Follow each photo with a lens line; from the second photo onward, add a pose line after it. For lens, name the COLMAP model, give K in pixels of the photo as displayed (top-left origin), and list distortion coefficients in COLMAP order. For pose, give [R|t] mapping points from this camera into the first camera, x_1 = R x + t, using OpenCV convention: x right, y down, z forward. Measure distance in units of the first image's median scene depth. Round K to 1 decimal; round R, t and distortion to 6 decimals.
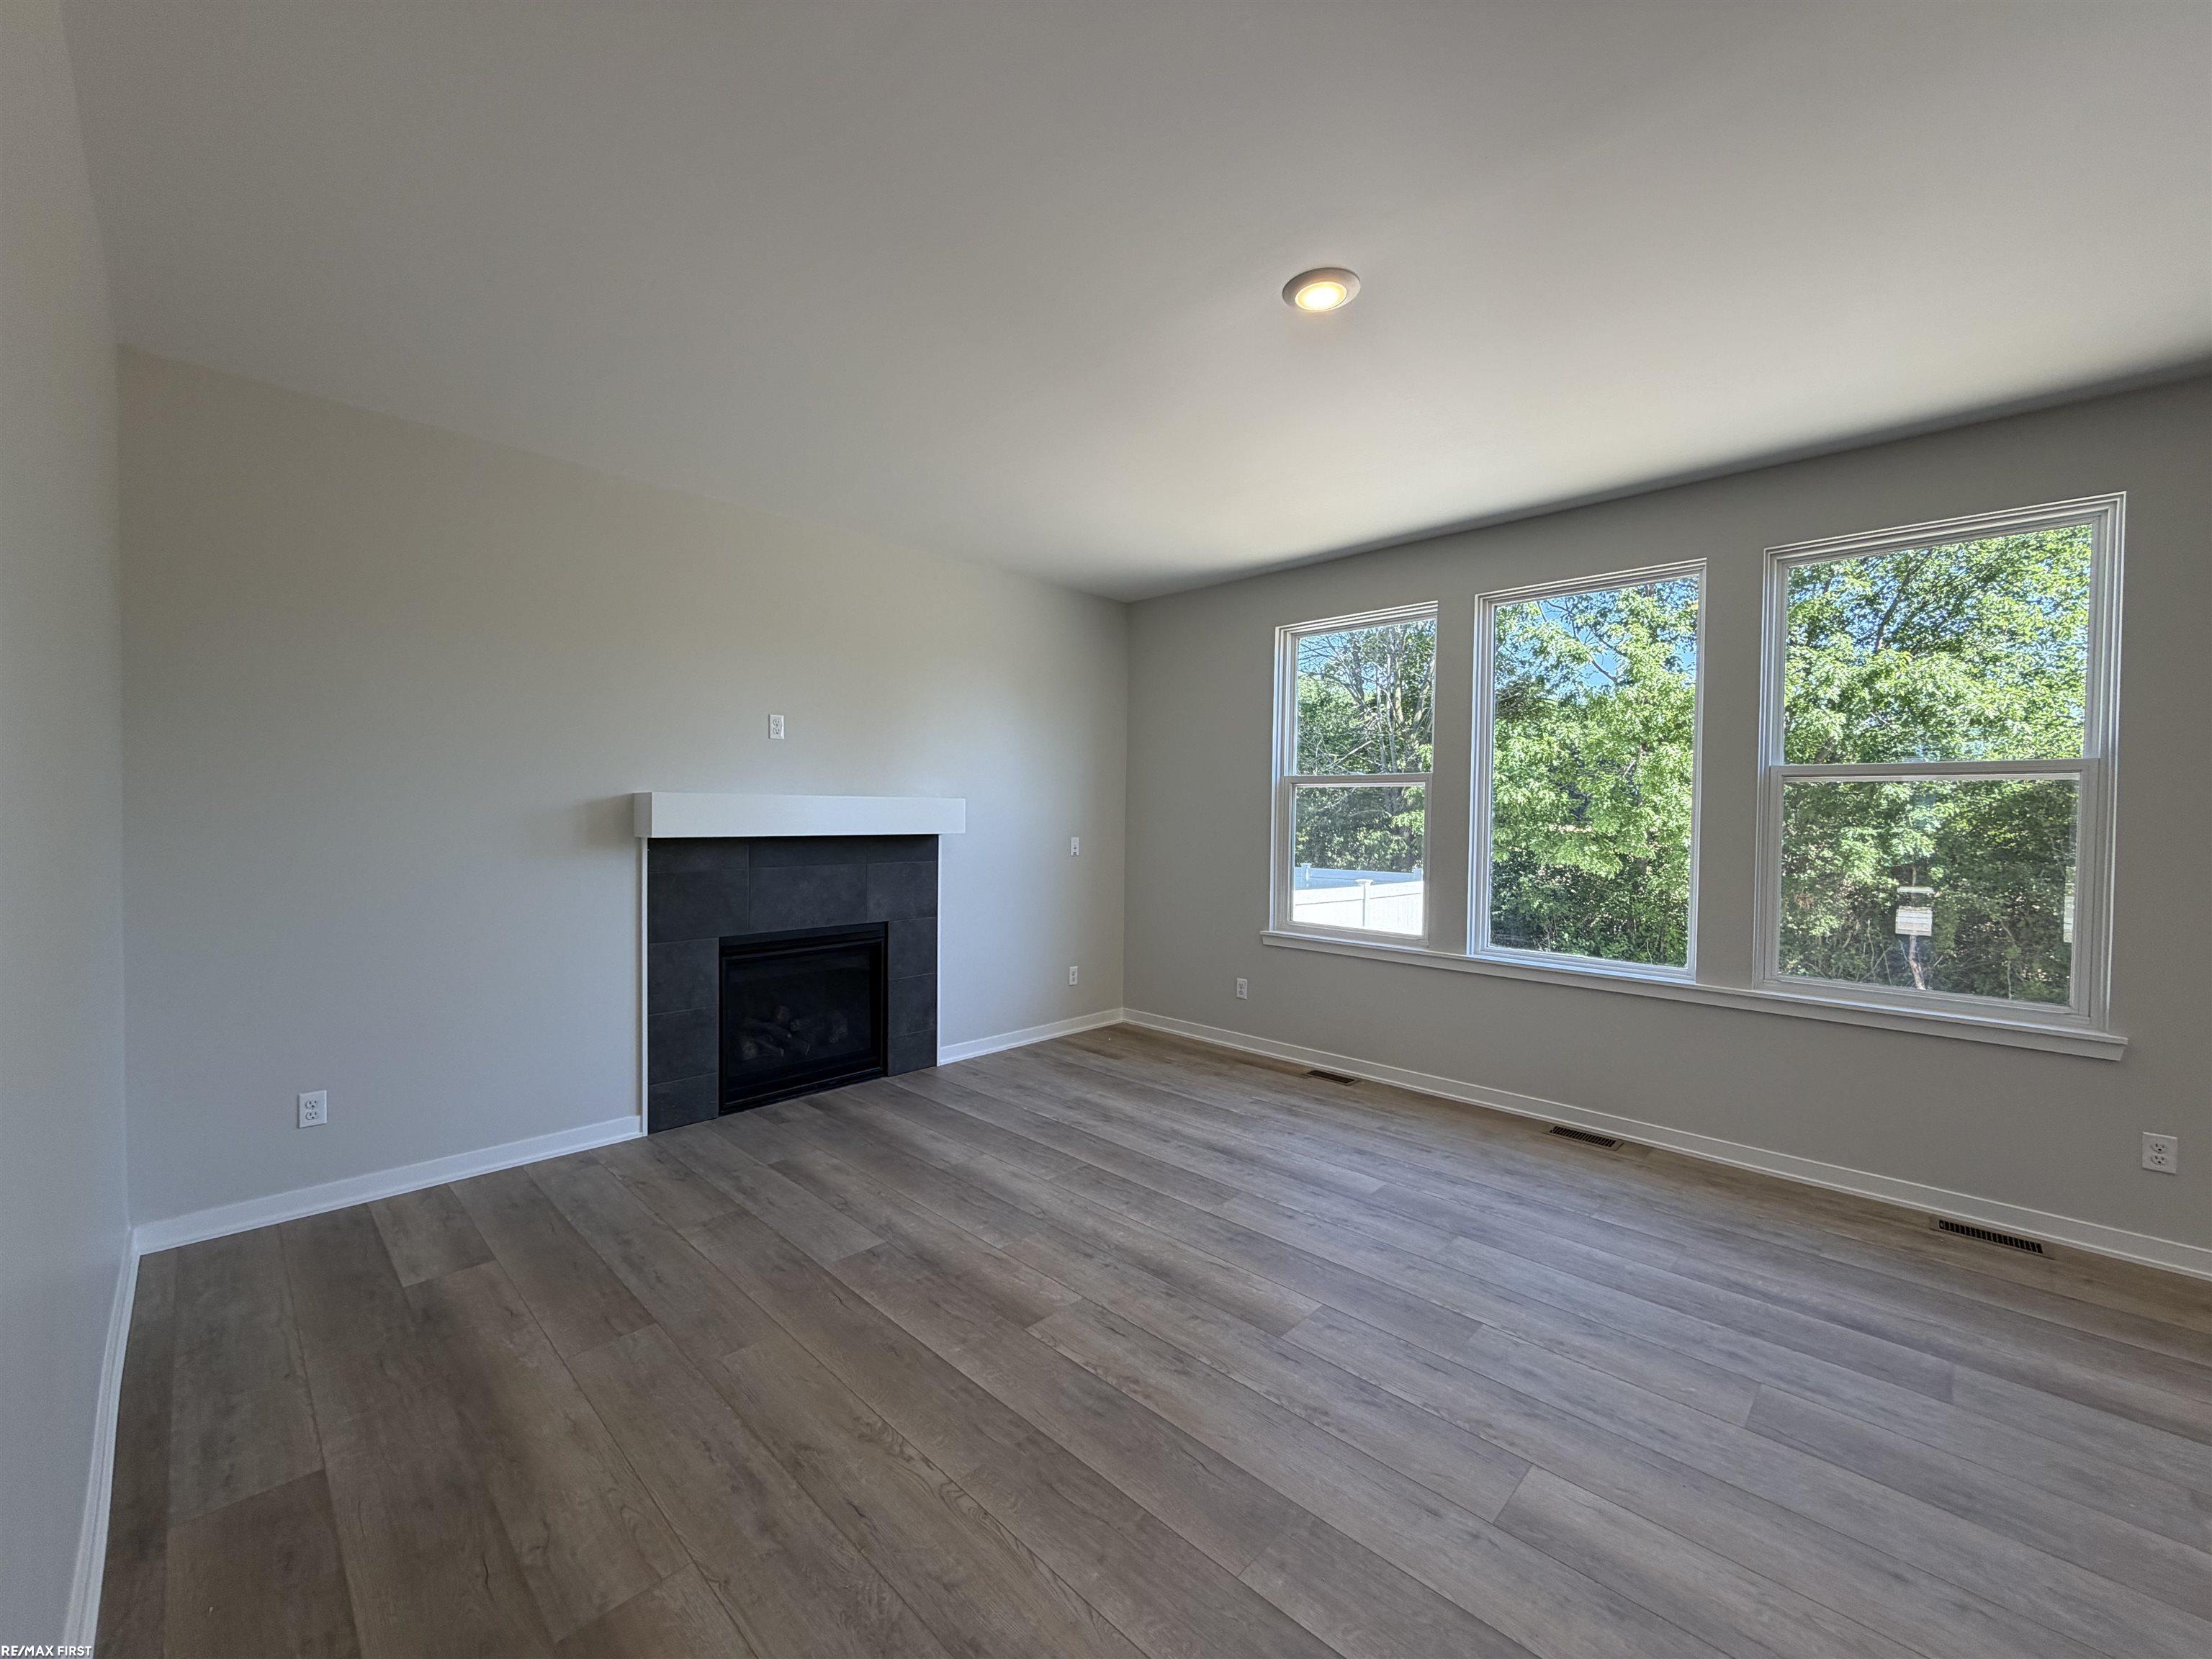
lens RADIAL K [[889.2, 0, 1106.6], [0, 889.2, 827.5], [0, 0, 1]] dist [-0.001284, 0.000772]
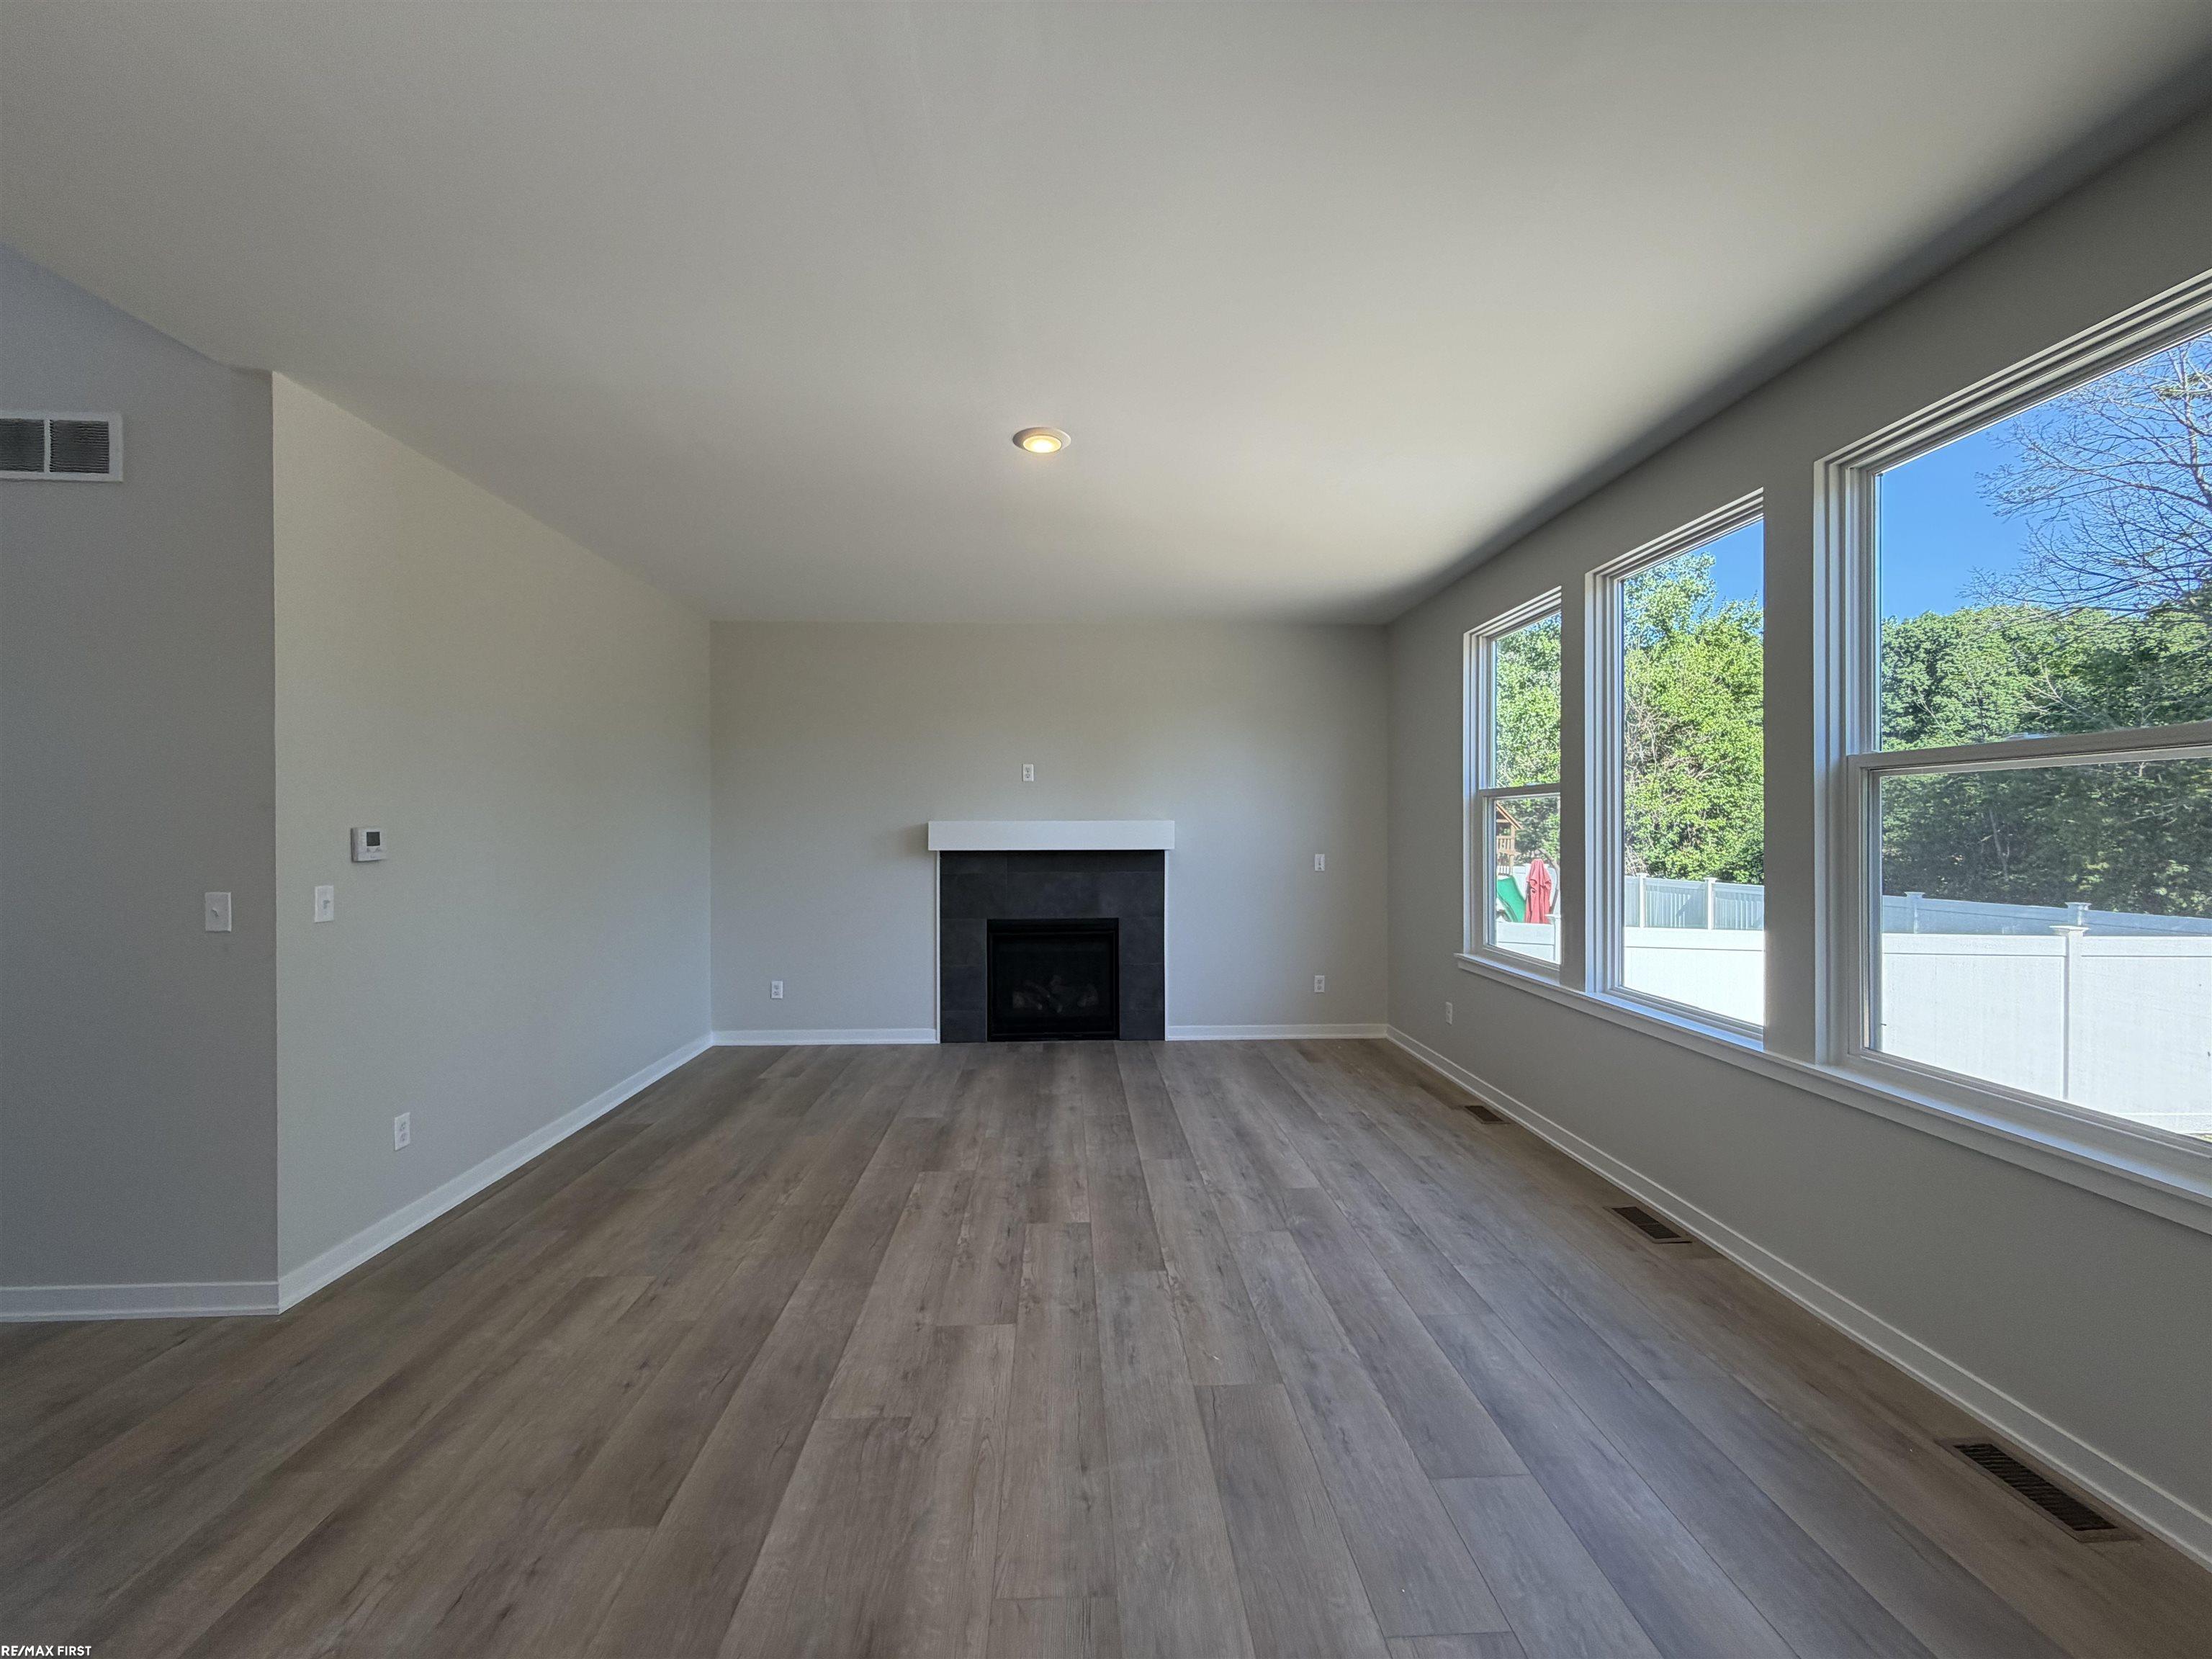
lens RADIAL K [[889.2, 0, 1102.8], [0, 889.2, 831.0], [0, 0, 1]] dist [-0.001284, 0.000772]
pose [[0.726511, -0.012147, -0.687048, 0.761130], [-0.002351, 0.999794, -0.020162, 0.006860], [0.687151, 0.016263, 0.726332, 0.062141]]
